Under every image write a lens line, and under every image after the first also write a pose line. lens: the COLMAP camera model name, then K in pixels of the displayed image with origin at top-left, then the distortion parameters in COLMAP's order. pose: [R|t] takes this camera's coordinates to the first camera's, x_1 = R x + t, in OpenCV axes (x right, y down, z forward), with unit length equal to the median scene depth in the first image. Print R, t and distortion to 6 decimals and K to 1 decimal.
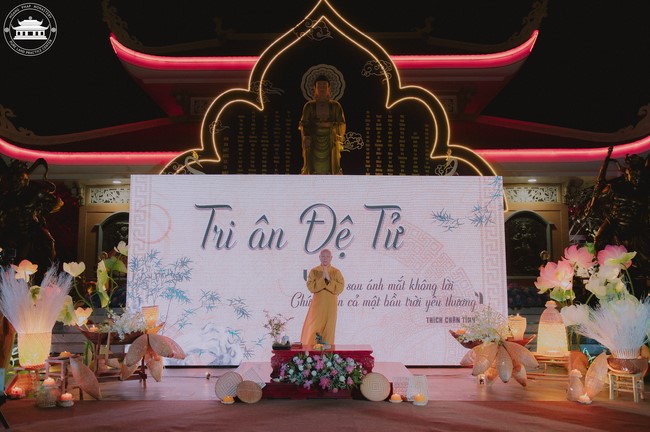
lens RADIAL K [[597.7, 0, 325.0], [0, 597.7, 215.7], [0, 0, 1]] dist [-0.004821, 0.000000]
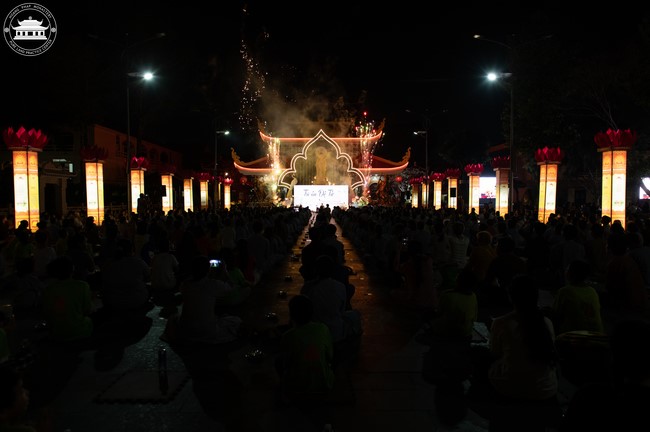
lens RADIAL K [[458.7, 0, 325.1], [0, 458.7, 216.3], [0, 0, 1]] dist [0.001447, -0.001117]
pose [[0.999916, 0.002673, 0.012707, -0.015104], [-0.004349, 0.991001, 0.133782, -0.209432], [-0.012235, -0.133826, 0.990929, -2.130216]]
